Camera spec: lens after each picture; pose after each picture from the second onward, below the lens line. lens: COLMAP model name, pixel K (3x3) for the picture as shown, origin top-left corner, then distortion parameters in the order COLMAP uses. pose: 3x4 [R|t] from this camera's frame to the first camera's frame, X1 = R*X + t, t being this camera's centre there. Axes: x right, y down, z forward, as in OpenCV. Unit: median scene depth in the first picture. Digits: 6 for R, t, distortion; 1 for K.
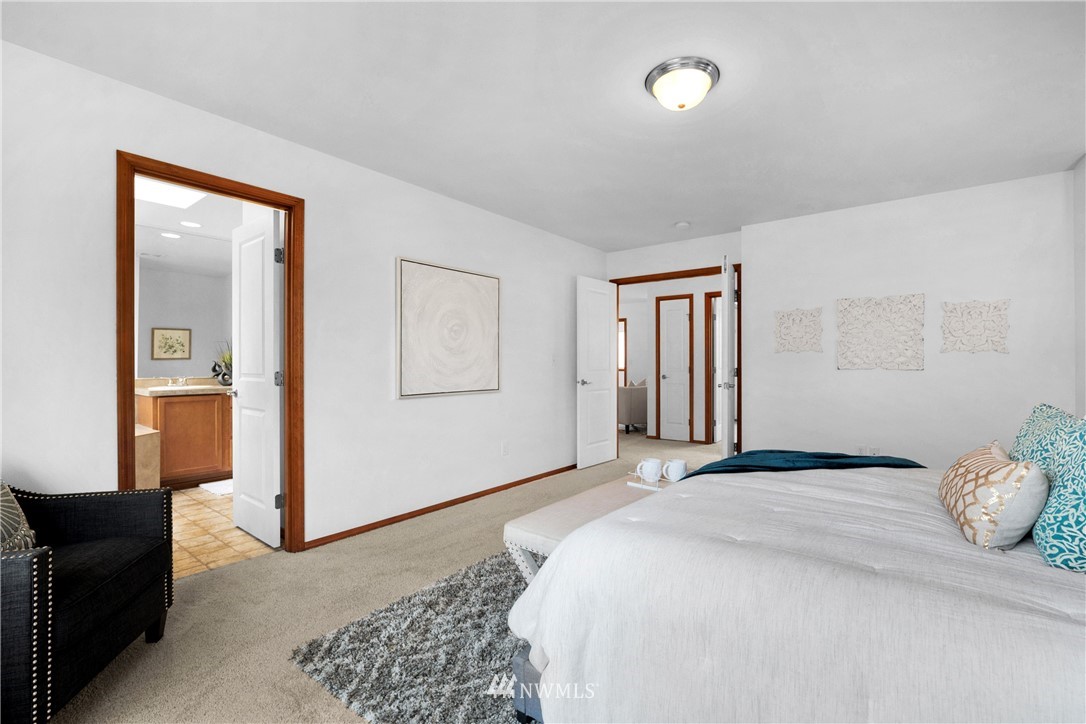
lens RADIAL K [[471.3, 0, 539.6], [0, 471.3, 362.4], [0, 0, 1]] dist [-0.001927, -0.000025]
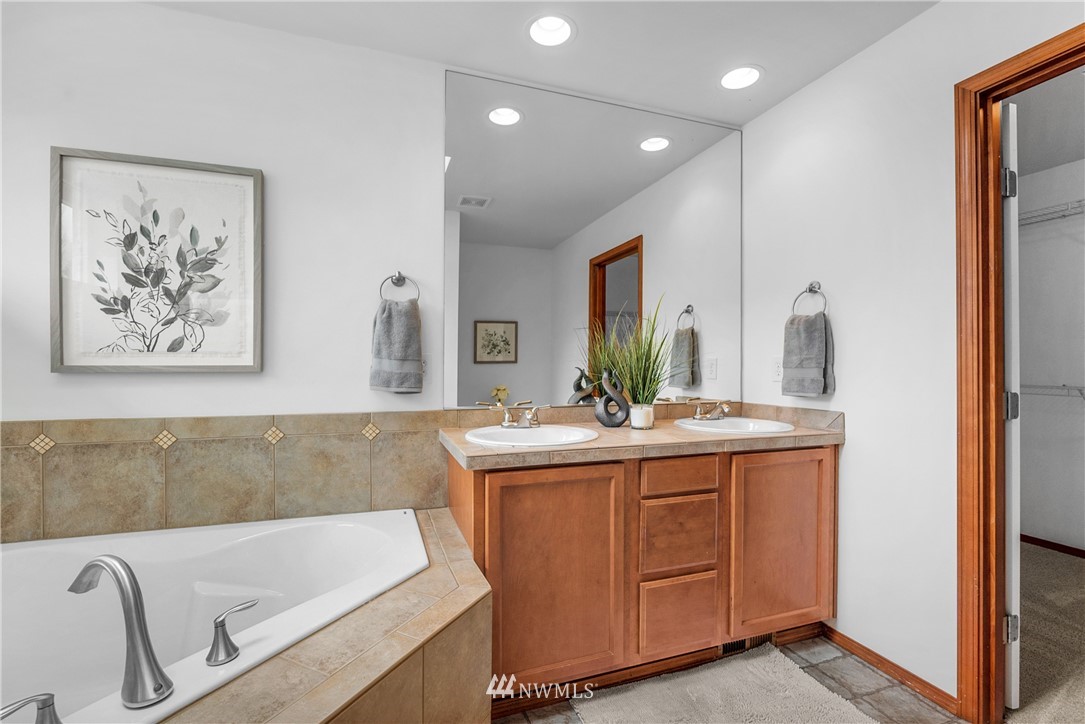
lens RADIAL K [[432.4, 0, 532.7], [0, 432.4, 362.0], [0, 0, 1]] dist [-0.002714, -0.000361]
pose [[0.848971, -0.002394, -0.528433, -0.444576], [-0.000542, 0.999985, -0.005400, -0.005468], [0.528438, 0.004871, 0.848958, 0.541474]]
